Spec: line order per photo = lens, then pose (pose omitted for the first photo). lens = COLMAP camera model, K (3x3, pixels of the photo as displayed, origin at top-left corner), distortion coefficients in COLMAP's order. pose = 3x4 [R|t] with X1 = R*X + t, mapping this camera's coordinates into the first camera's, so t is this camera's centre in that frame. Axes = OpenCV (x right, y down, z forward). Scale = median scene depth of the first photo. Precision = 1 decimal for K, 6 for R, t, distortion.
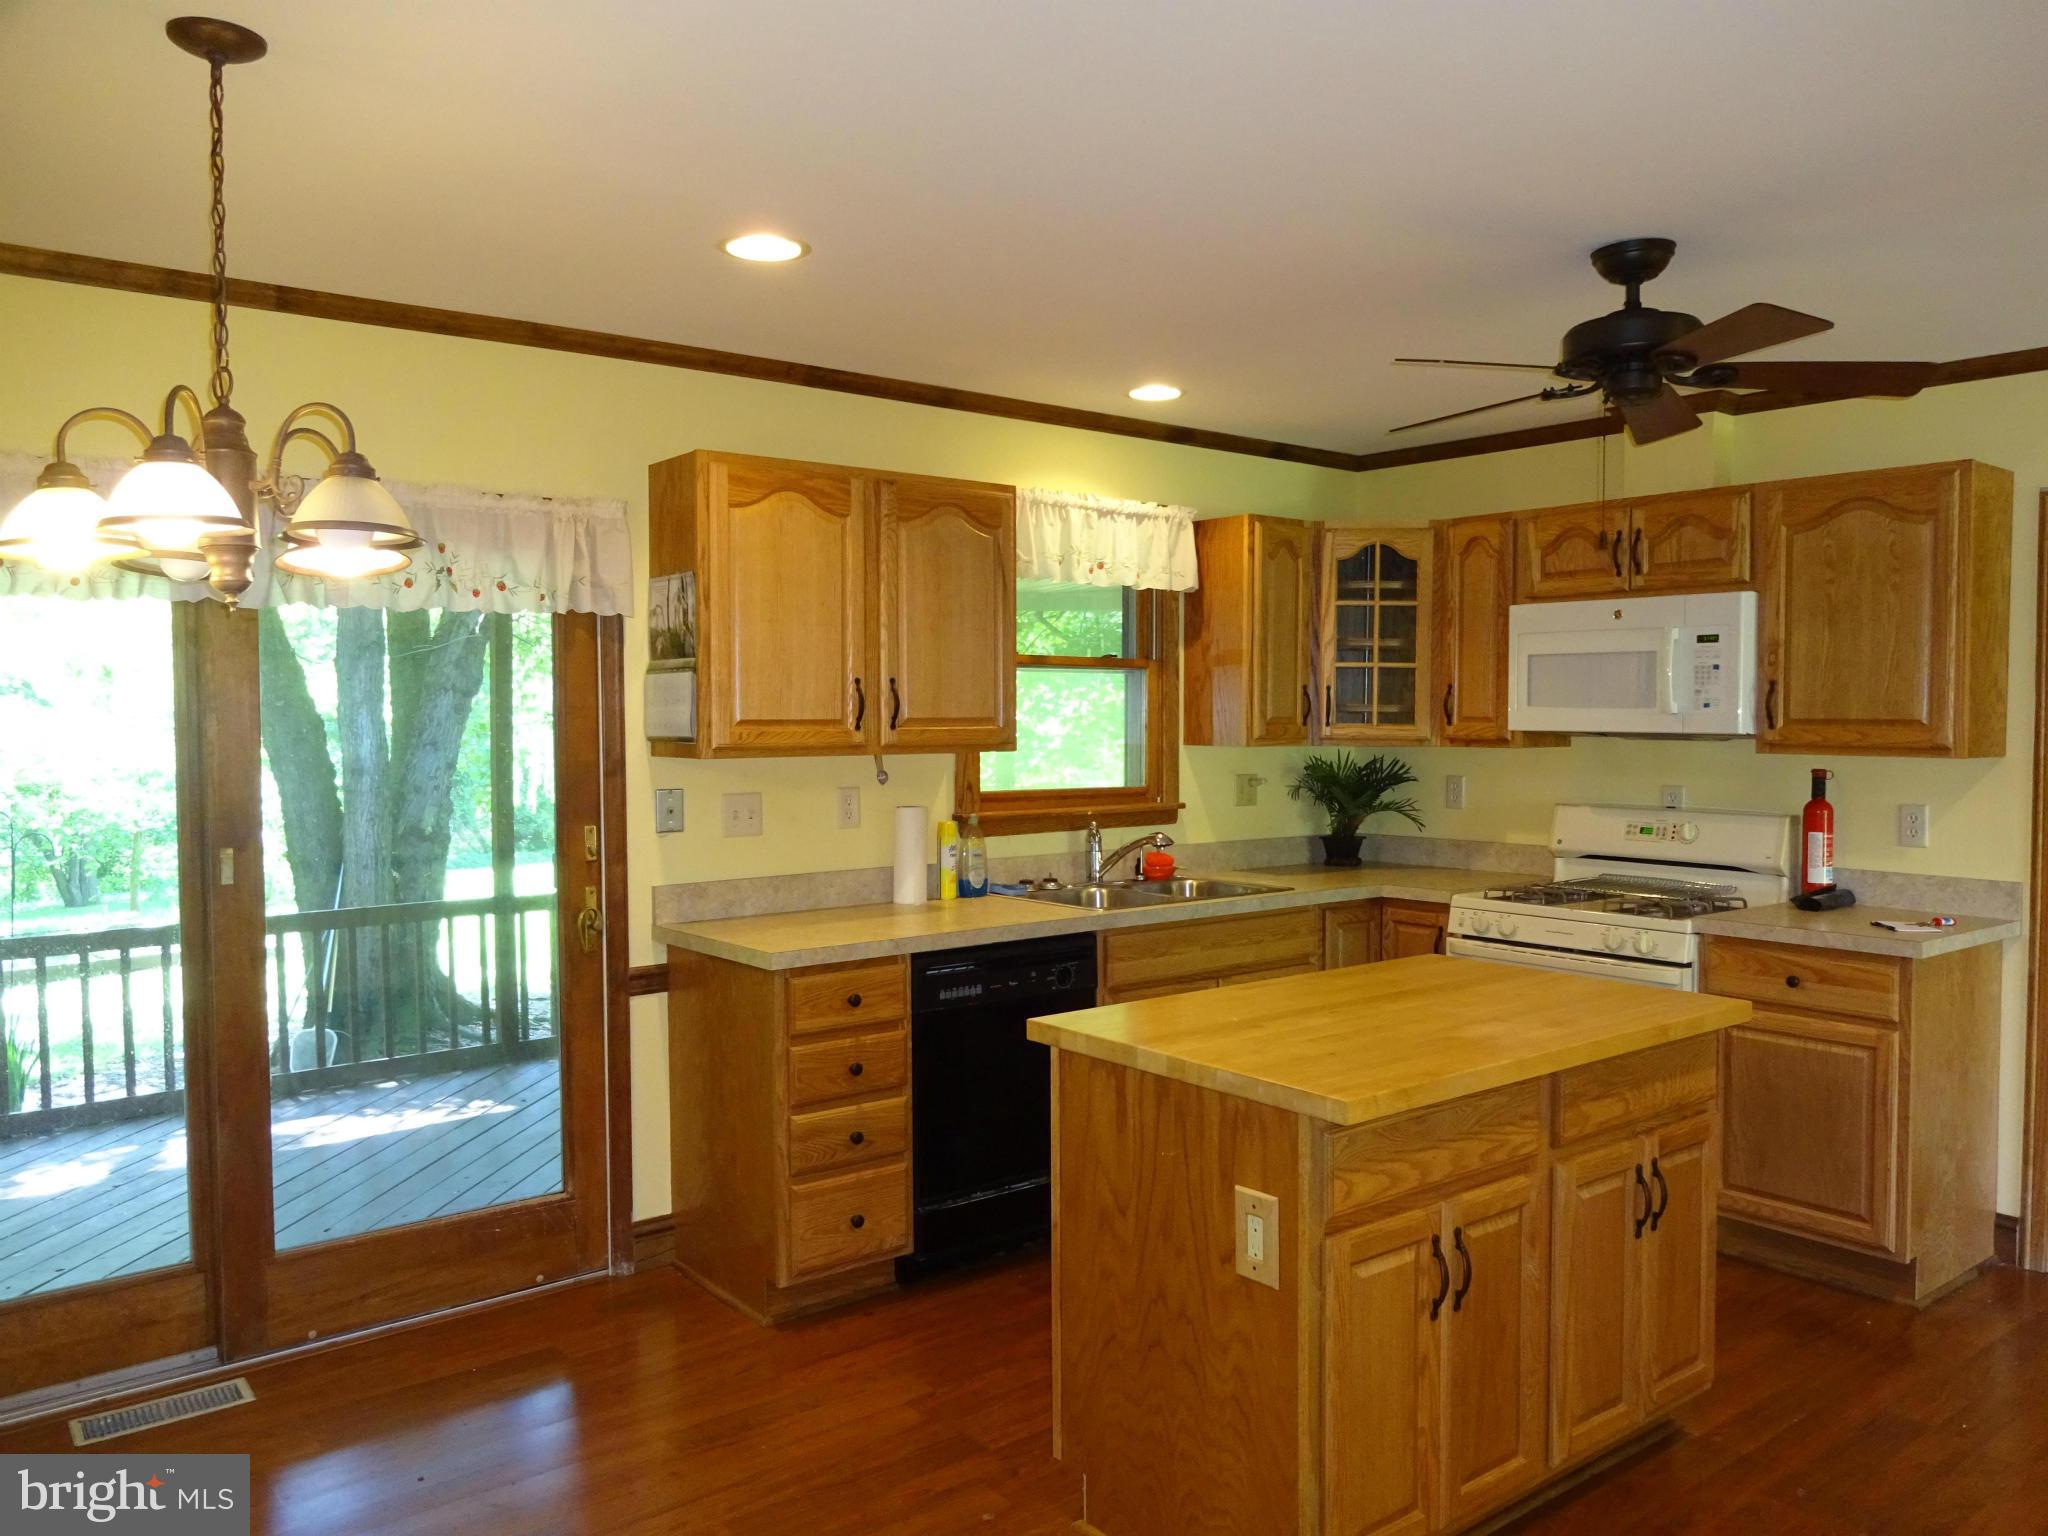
lens RADIAL K [[1516.8, 0, 1016.9], [0, 1516.8, 754.1], [0, 0, 1]] dist [-0.001433, -0.005920]
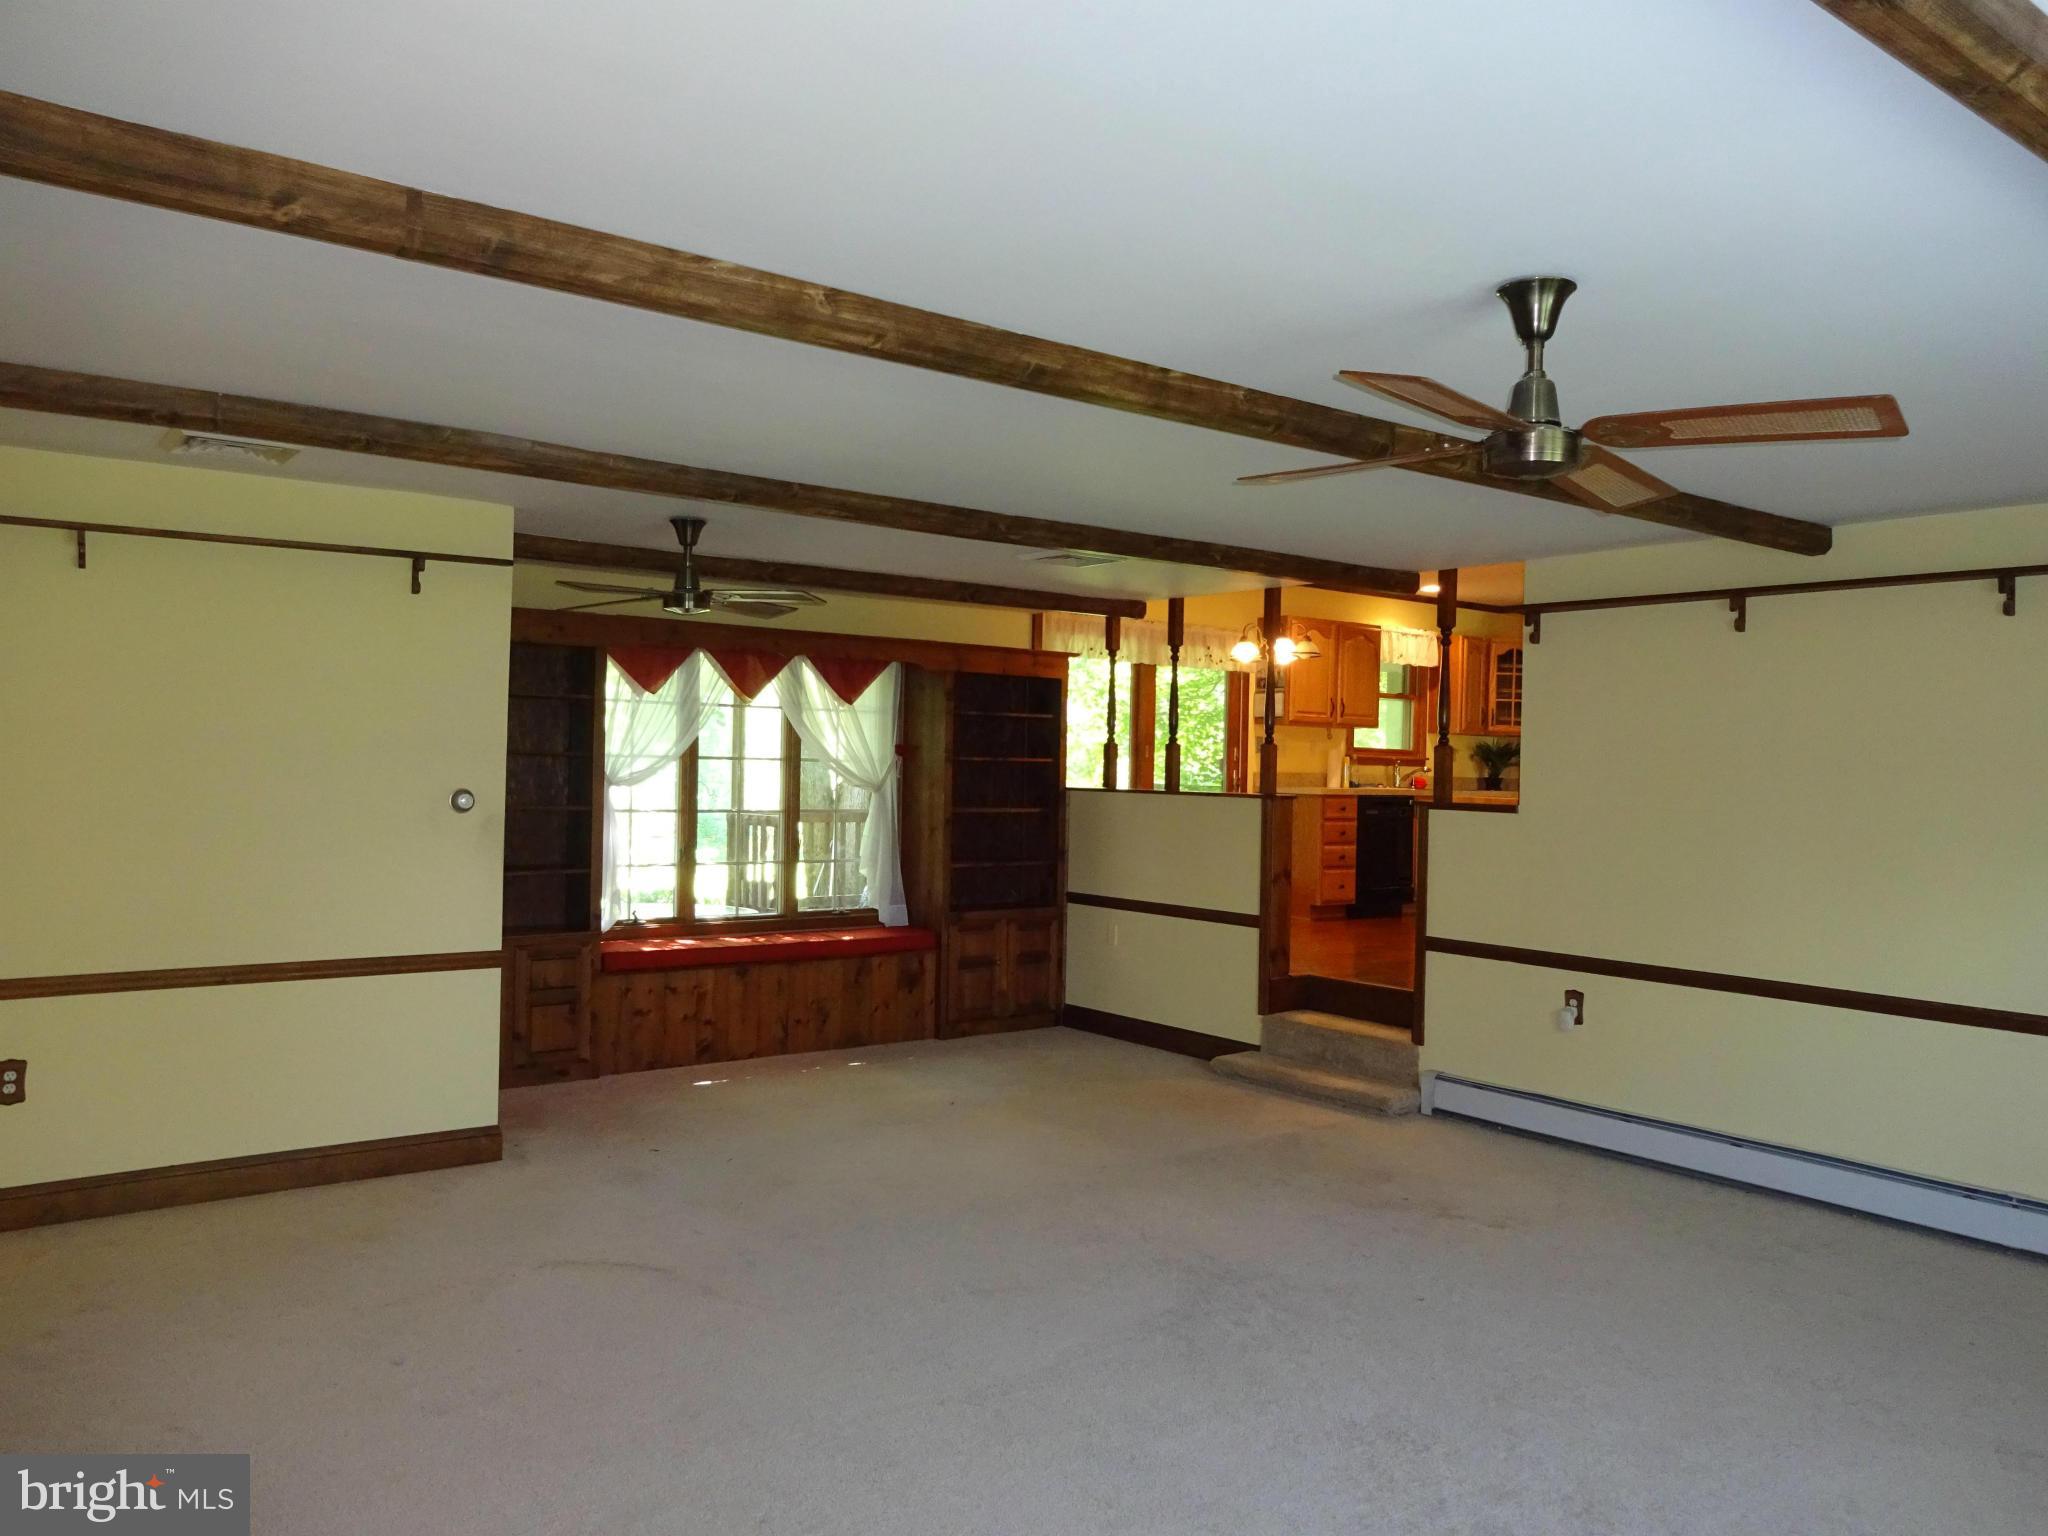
lens RADIAL K [[1516.8, 0, 1016.9], [0, 1516.8, 754.1], [0, 0, 1]] dist [-0.001433, -0.005920]
pose [[0.999446, 0.025334, -0.021561, -0.606293], [-0.026058, 0.999083, -0.033986, 0.157305], [0.020680, 0.034529, 0.999190, -1.718999]]
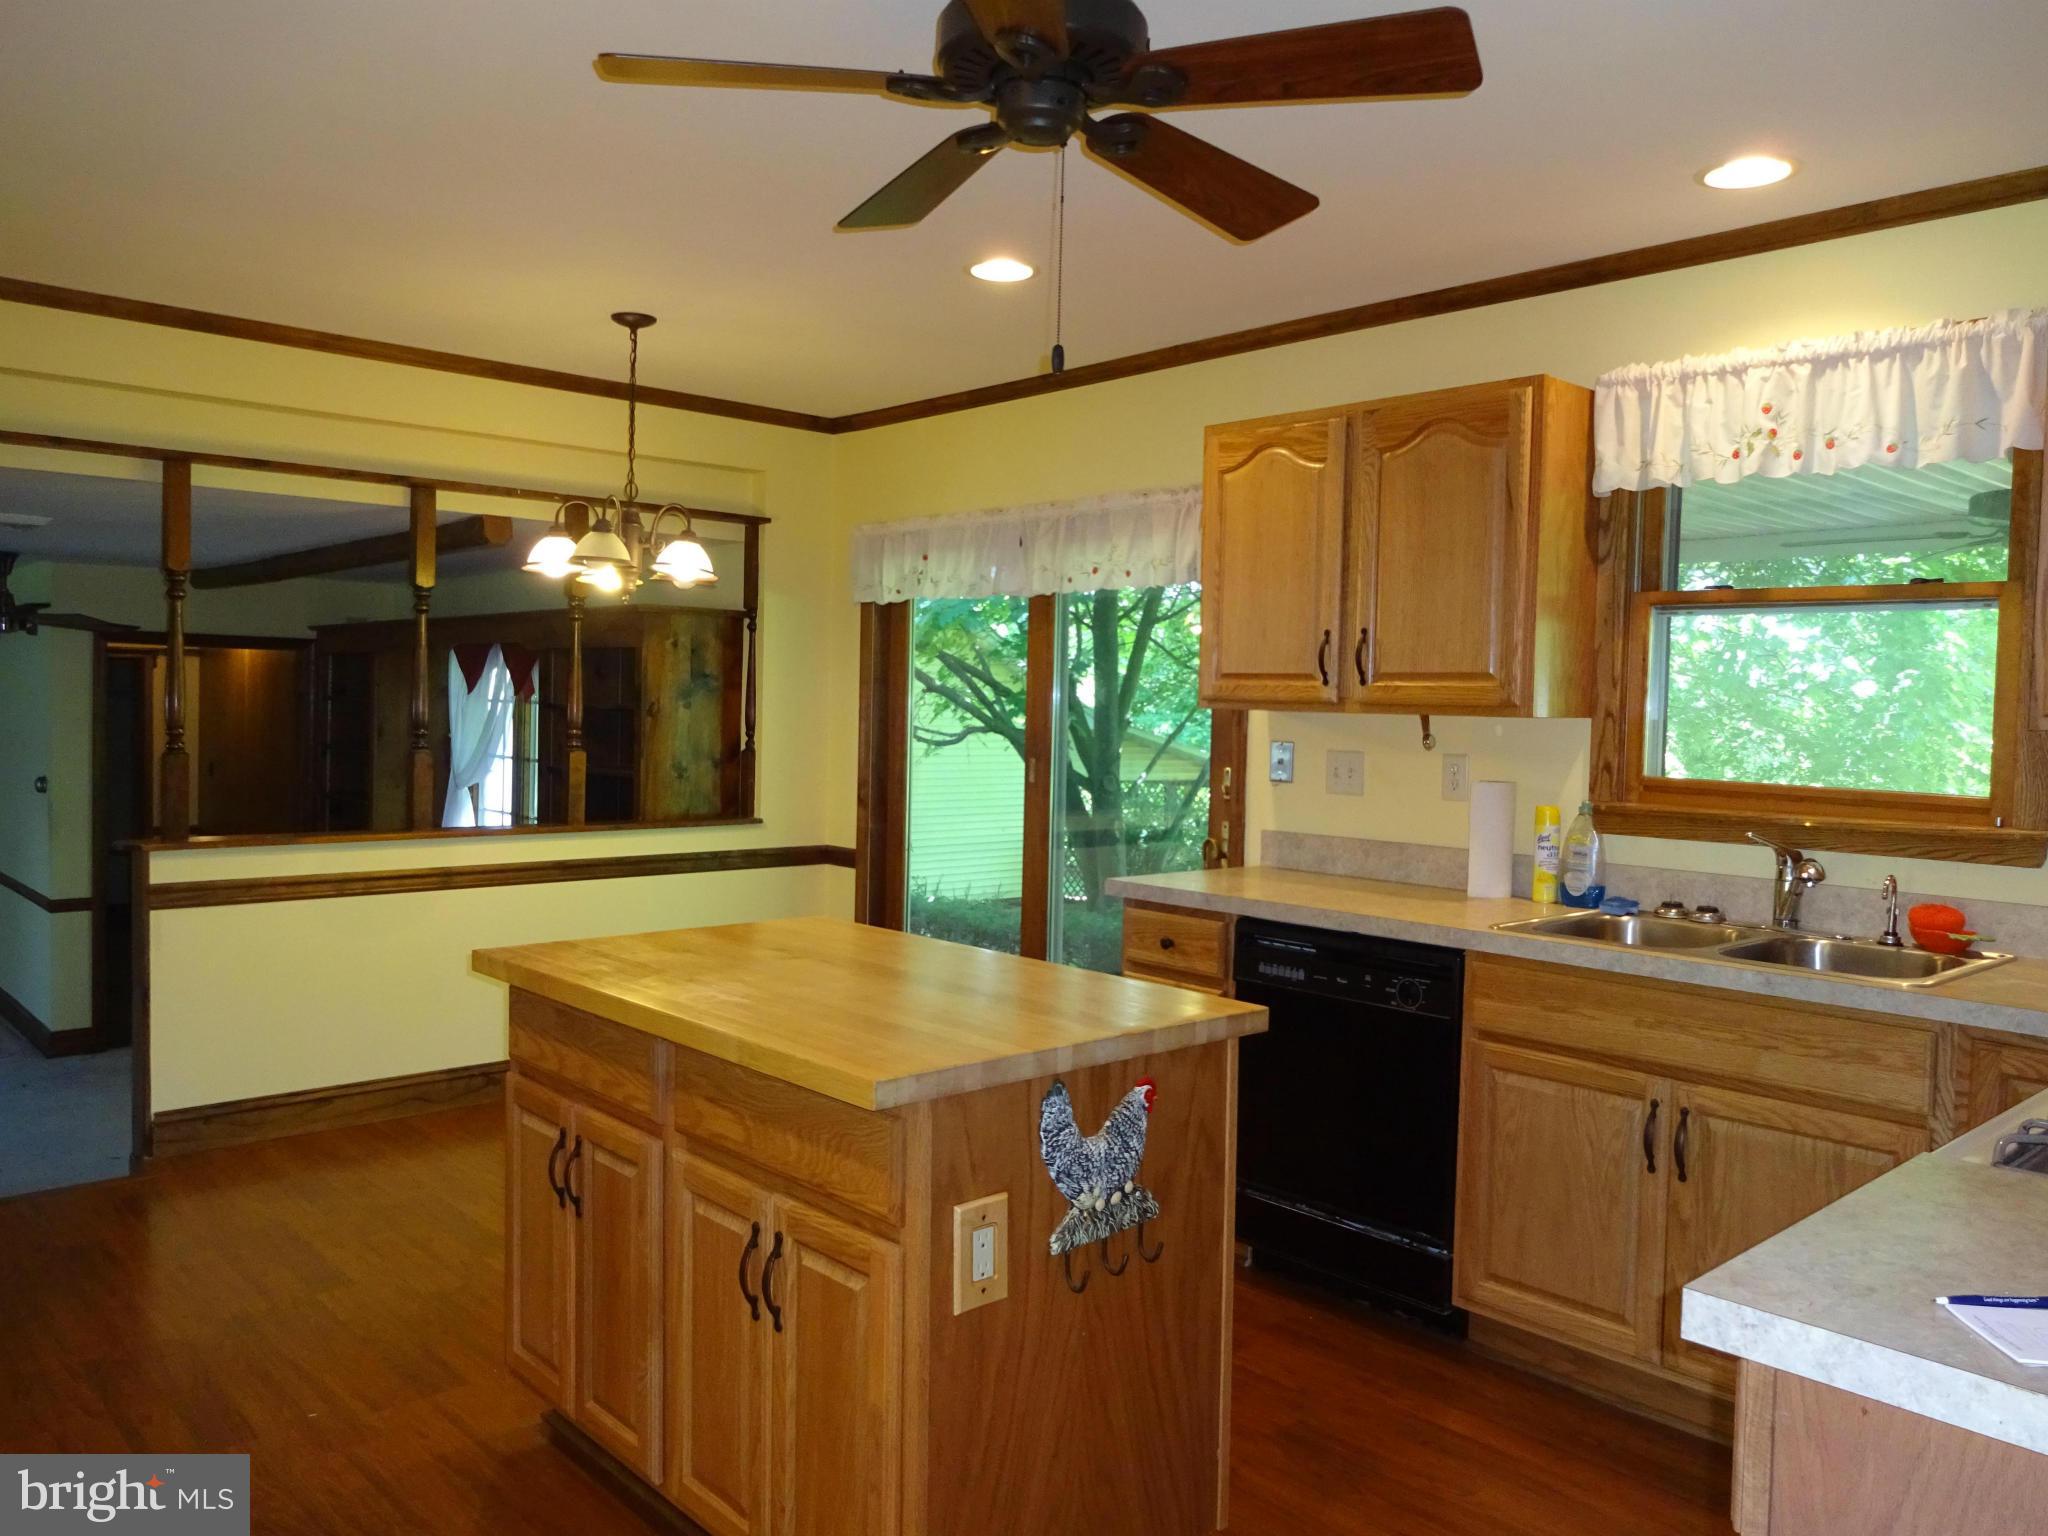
lens RADIAL K [[1524.6, 0, 1024.3], [0, 1524.6, 749.4], [0, 0, 1]] dist [-0.003913, -0.002990]
pose [[0.075047, 0.038647, -0.996431, 0.827123], [-0.048764, 0.998195, 0.035043, -0.000122], [0.995987, 0.045960, 0.076796, 0.744362]]
